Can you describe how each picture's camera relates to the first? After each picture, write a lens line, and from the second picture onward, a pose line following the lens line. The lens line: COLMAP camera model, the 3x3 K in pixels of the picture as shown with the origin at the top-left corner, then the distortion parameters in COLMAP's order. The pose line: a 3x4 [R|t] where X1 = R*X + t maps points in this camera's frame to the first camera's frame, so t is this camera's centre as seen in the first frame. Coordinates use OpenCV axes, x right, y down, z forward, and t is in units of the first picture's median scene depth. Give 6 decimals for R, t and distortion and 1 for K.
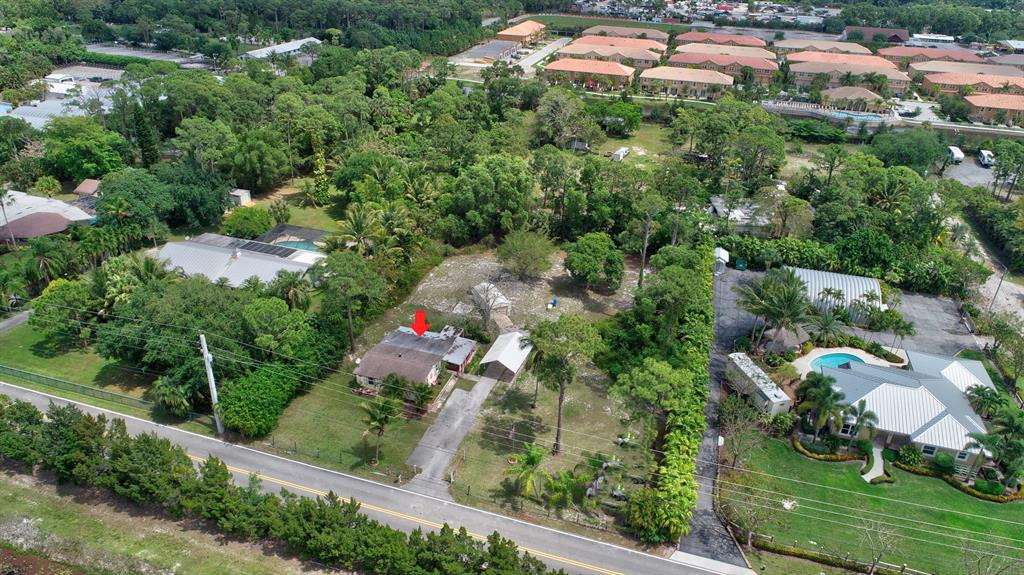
lens RADIAL K [[713.0, 0, 512.0], [0, 713.0, 287.5], [0, 0, 1]] dist [-0.000882, 0.000247]
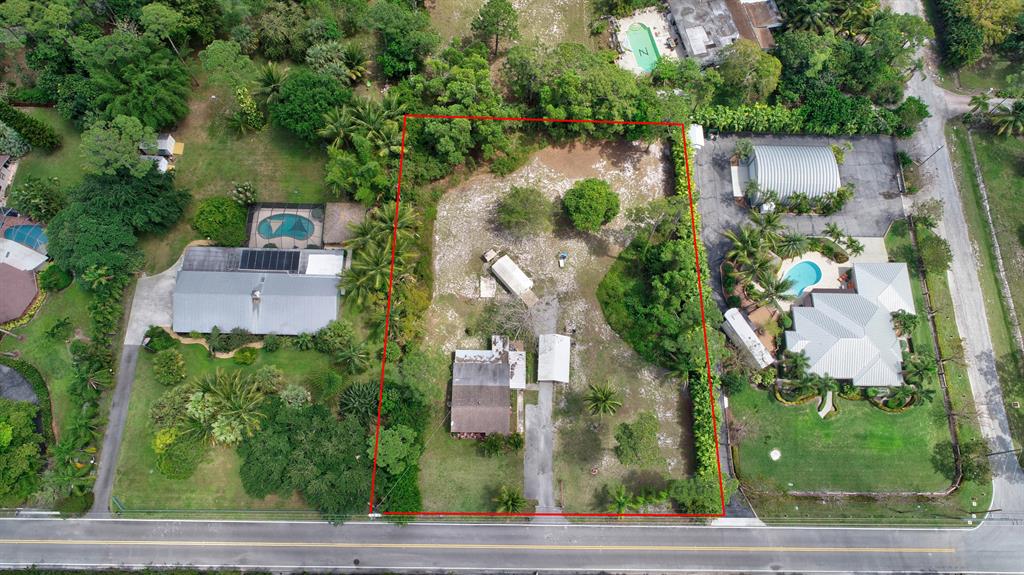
lens RADIAL K [[713.0, 0, 512.0], [0, 713.0, 287.5], [0, 0, 1]] dist [-0.000882, 0.000247]
pose [[0.956575, -0.279795, 0.081731, -0.146141], [0.131613, 0.664772, 0.735361, -0.927043], [-0.260083, -0.692671, 0.672729, 0.292370]]
